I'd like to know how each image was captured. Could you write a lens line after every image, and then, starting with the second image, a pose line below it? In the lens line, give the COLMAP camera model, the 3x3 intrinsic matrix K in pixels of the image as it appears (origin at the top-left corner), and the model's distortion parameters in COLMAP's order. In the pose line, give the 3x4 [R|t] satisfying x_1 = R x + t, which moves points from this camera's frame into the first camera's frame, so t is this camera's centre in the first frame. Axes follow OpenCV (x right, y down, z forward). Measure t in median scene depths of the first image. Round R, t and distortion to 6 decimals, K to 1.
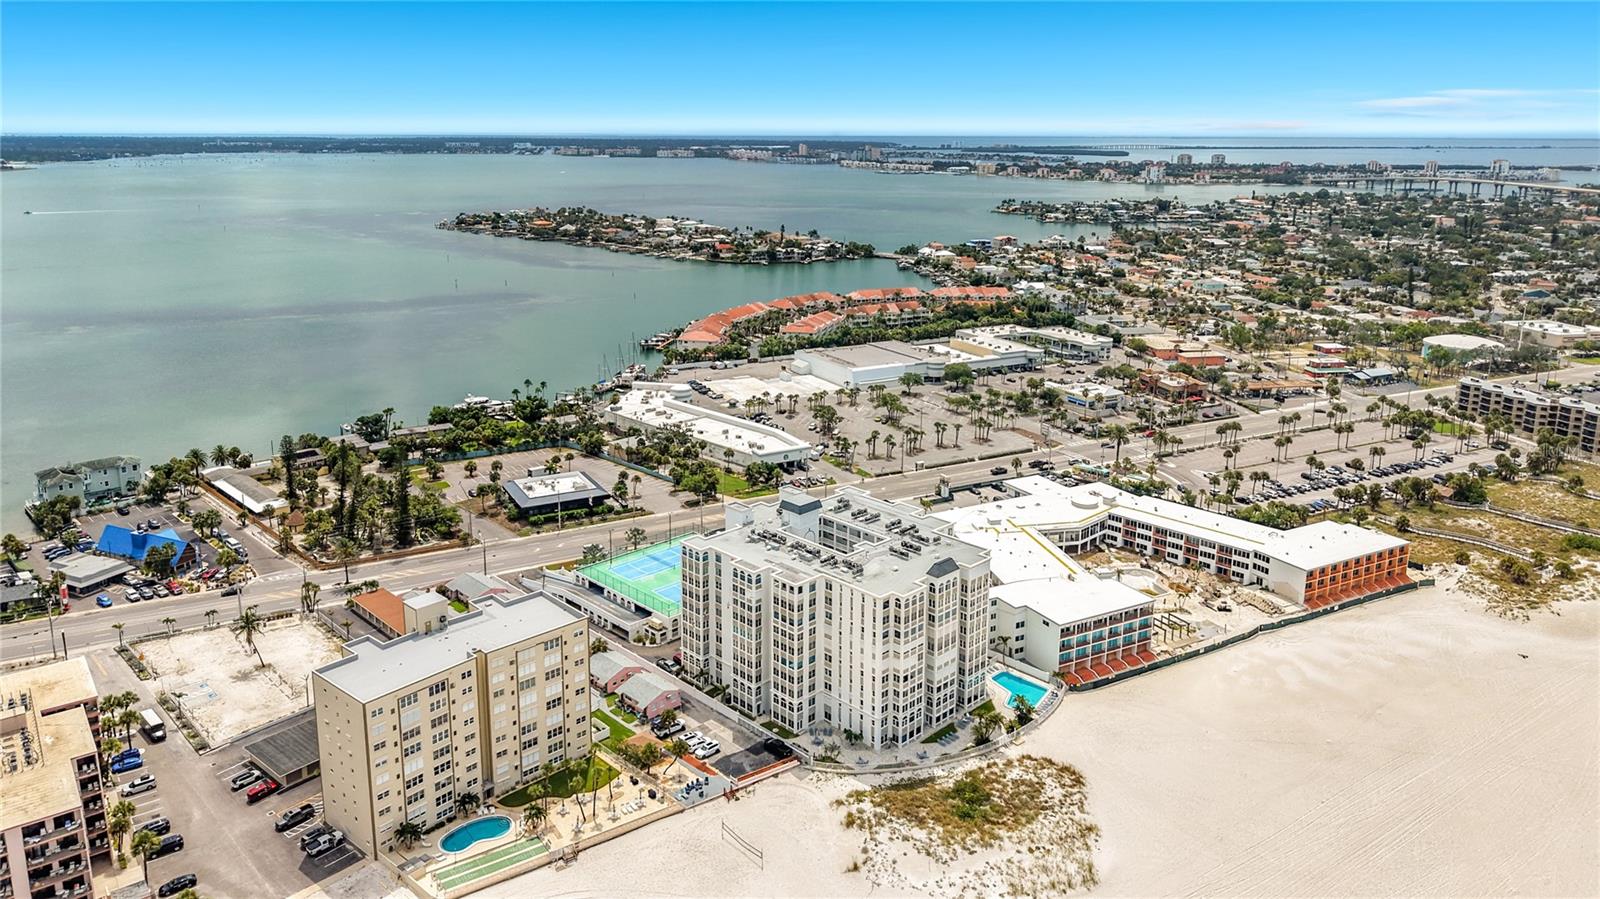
lens RADIAL K [[1110.1, 0, 790.3], [0, 1110.1, 409.4], [0, 0, 1]] dist [0.087838, -0.161472]
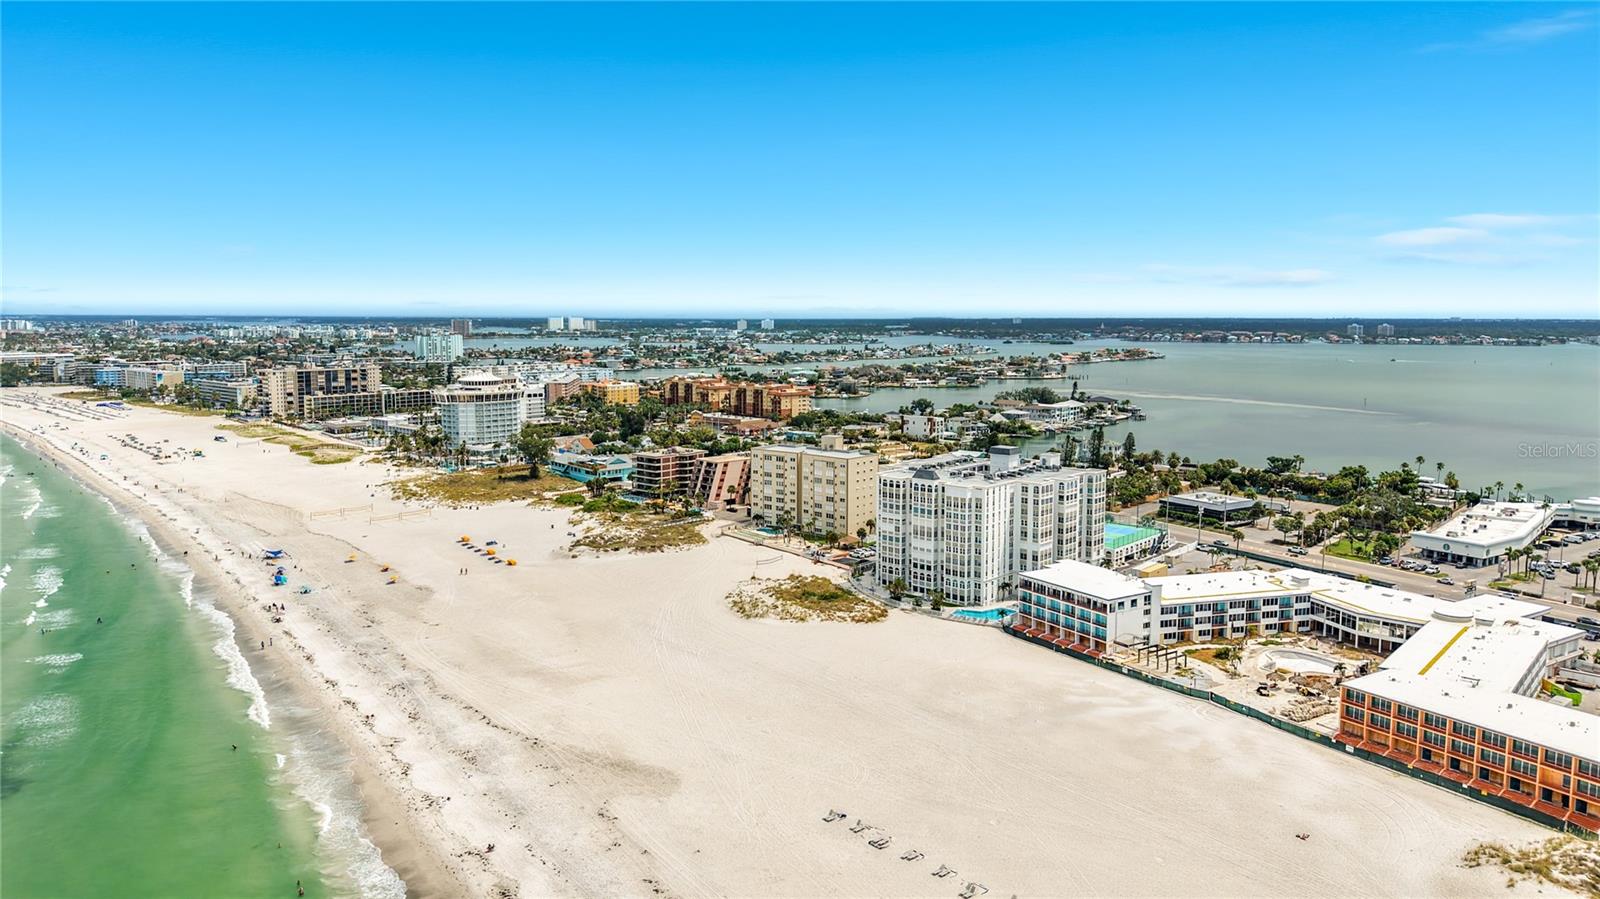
lens RADIAL K [[1110.1, 0, 790.3], [0, 1110.1, 409.4], [0, 0, 1]] dist [0.087838, -0.161472]
pose [[0.043419, 0.075849, -0.996174, 1.047759], [-0.245647, 0.967314, 0.062945, 0.012498], [0.968387, 0.241974, 0.060631, 0.514622]]
